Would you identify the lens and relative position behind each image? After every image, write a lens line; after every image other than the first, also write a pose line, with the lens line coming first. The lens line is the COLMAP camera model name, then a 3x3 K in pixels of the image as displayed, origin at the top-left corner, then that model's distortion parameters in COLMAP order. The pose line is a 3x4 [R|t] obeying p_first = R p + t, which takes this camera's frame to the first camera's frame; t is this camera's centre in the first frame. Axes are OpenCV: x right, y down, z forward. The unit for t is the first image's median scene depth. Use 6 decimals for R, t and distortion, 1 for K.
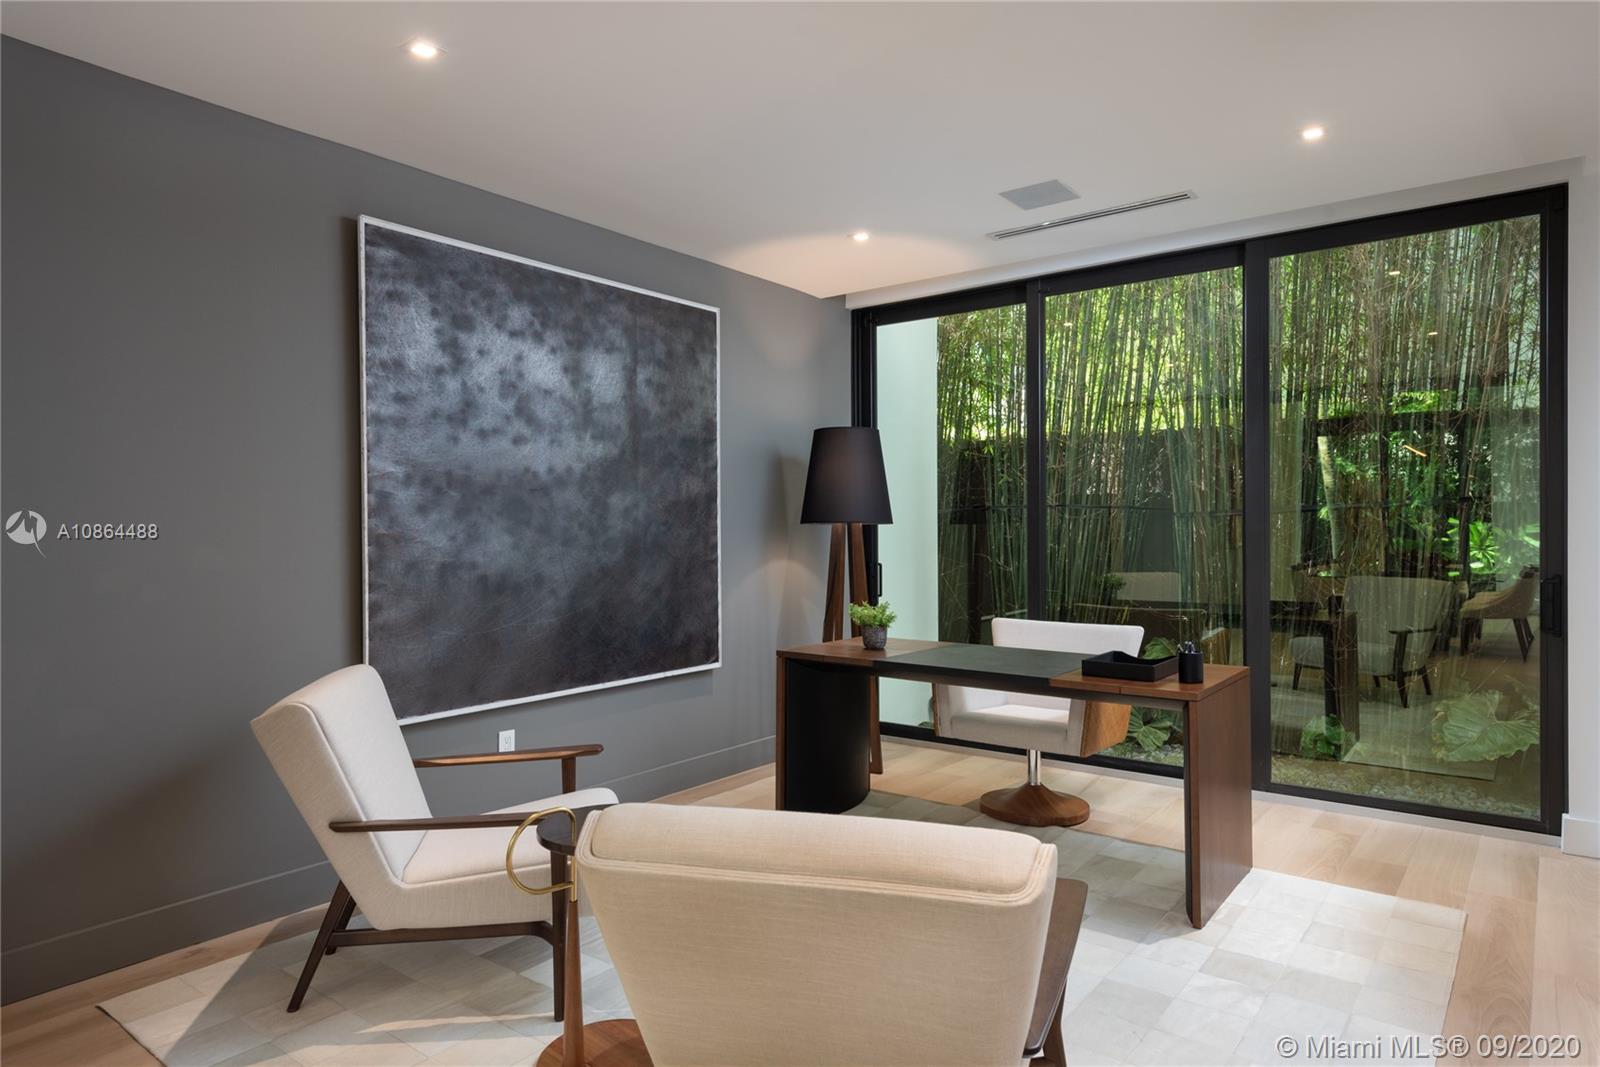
lens RADIAL K [[969.4, 0, 799.8], [0, 969.4, 535.3], [0, 0, 1]] dist [0.002504, 0.000192]
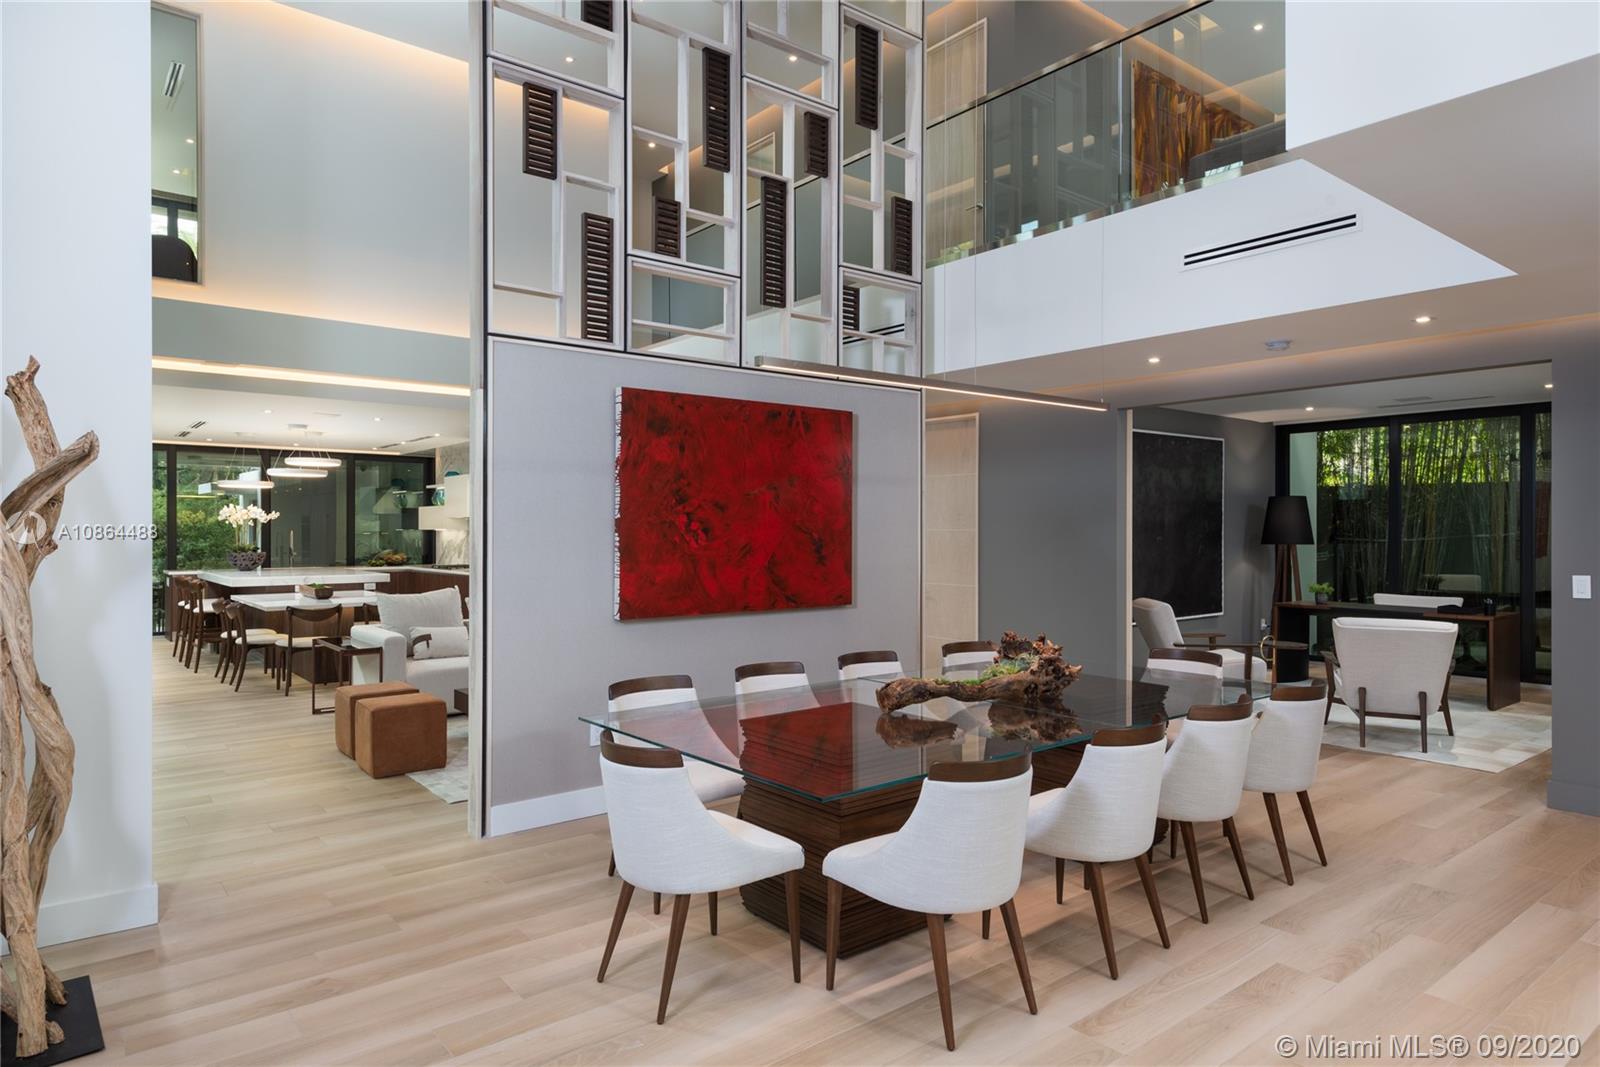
lens RADIAL K [[980.0, 0, 798.0], [0, 980.0, 534.1], [0, 0, 1]] dist [0.003166, -0.000249]
pose [[0.973525, -0.009763, -0.228373, -0.470927], [0.008928, 0.999949, -0.004688, -0.030069], [0.228407, 0.002525, 0.973562, -1.171146]]
